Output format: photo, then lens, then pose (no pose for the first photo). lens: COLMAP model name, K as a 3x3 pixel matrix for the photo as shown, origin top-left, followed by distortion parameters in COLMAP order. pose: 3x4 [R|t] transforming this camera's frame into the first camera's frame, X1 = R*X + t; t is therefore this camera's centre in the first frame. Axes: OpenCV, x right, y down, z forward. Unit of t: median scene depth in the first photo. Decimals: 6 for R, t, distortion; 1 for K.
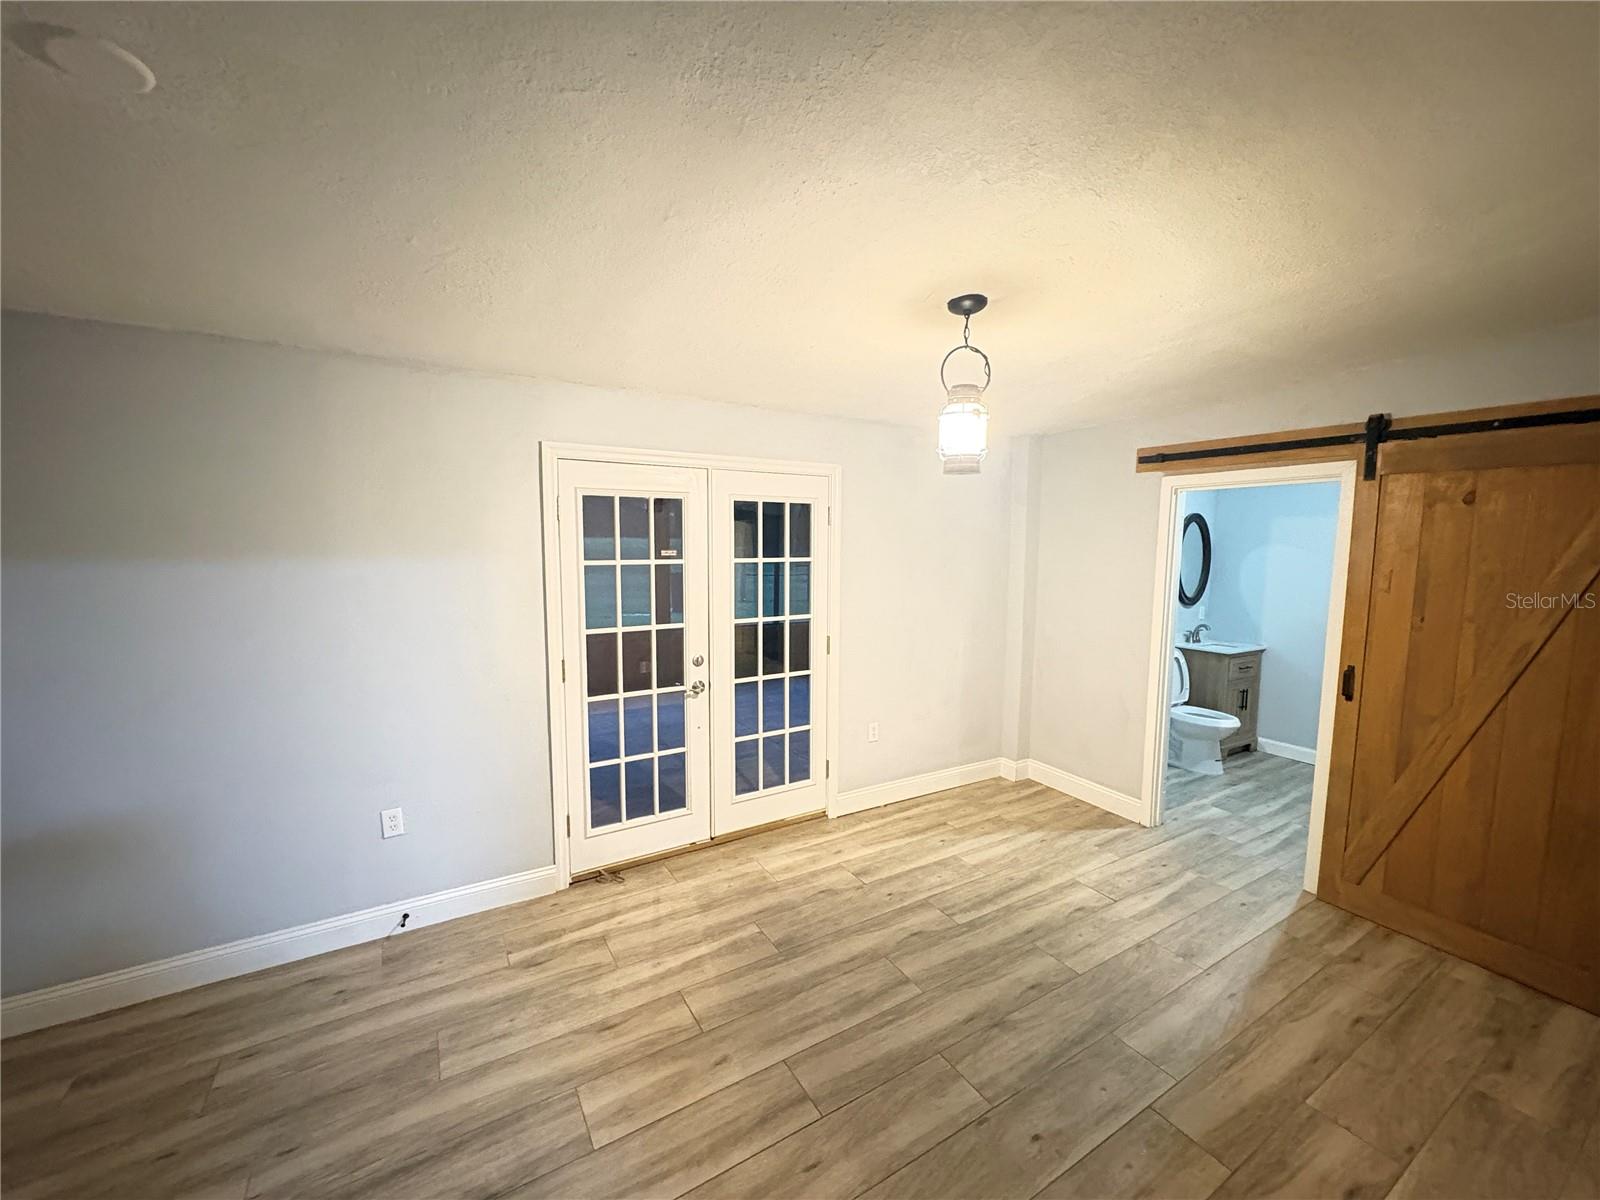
lens RADIAL K [[676.5, 0, 795.4], [0, 676.5, 603.4], [0, 0, 1]] dist [0.001784, 0.000778]
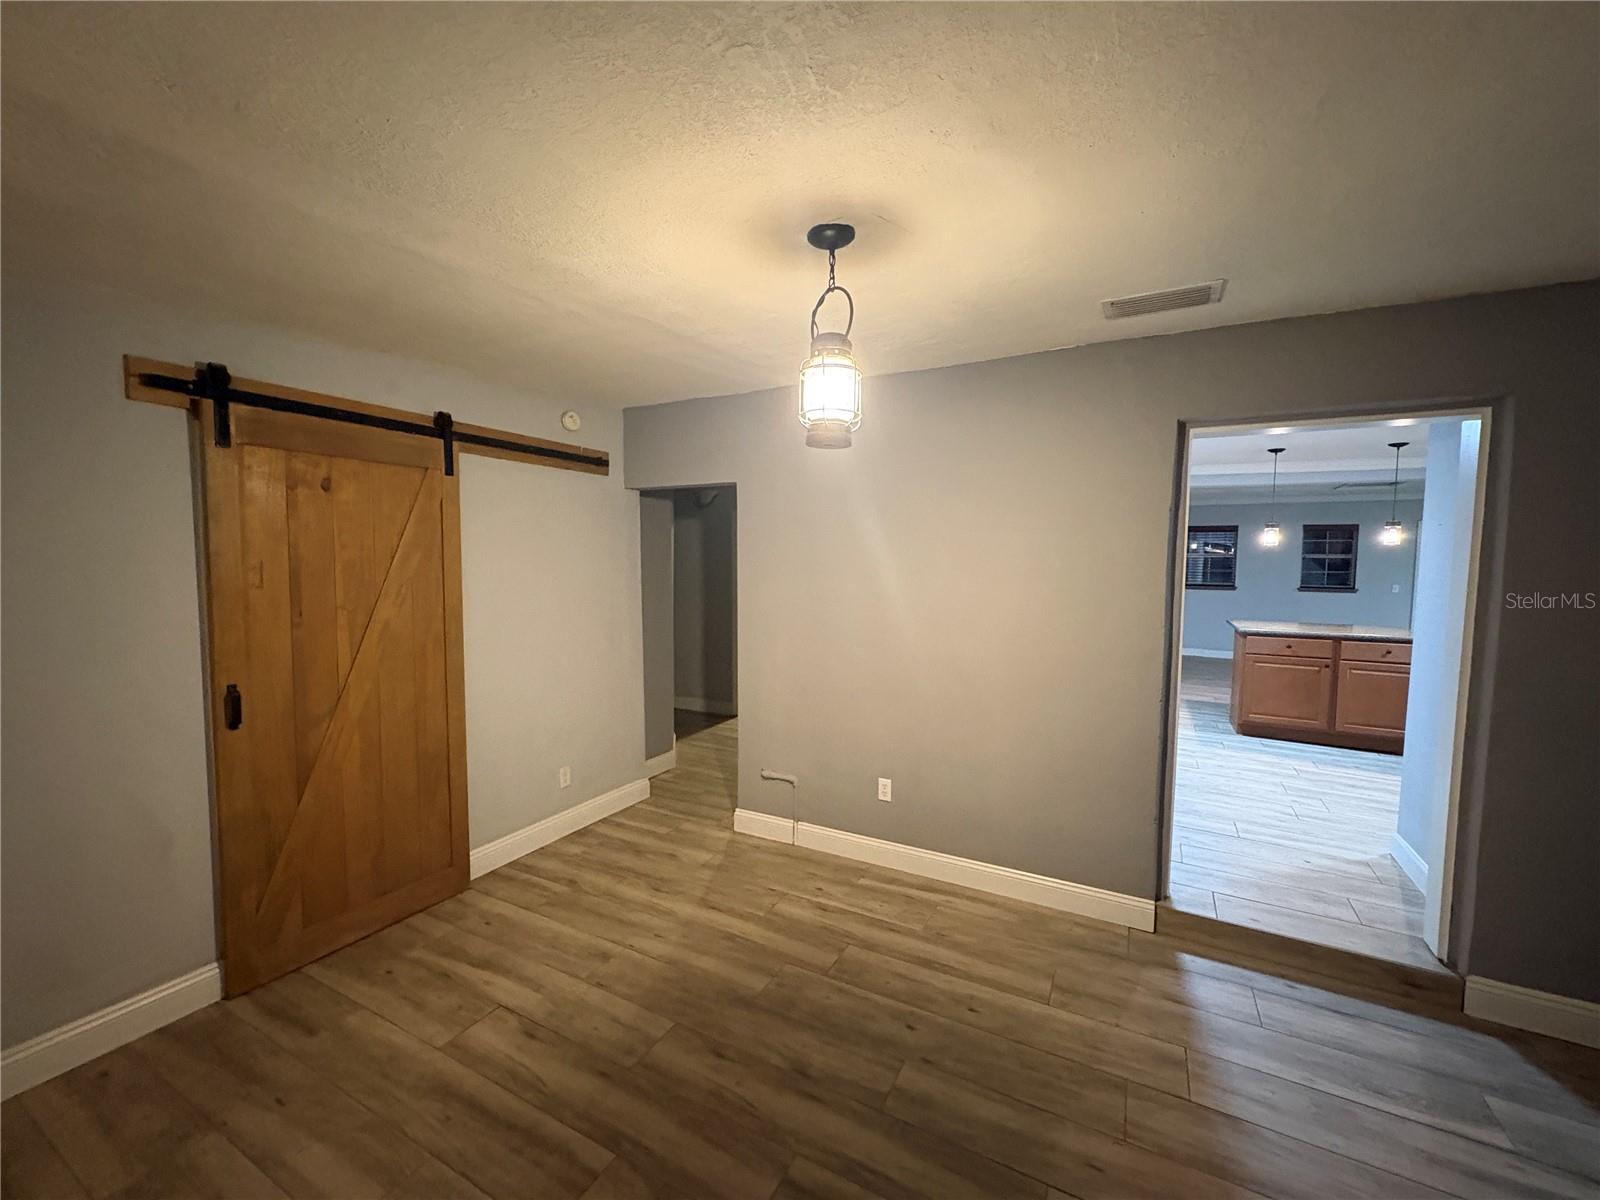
lens RADIAL K [[676.5, 0, 795.4], [0, 676.5, 603.4], [0, 0, 1]] dist [0.001784, 0.000778]
pose [[-0.566649, -0.077931, 0.820266, -0.284746], [0.050497, 0.990361, 0.128975, -0.078452], [-0.822411, 0.114504, -0.557252, 1.085150]]
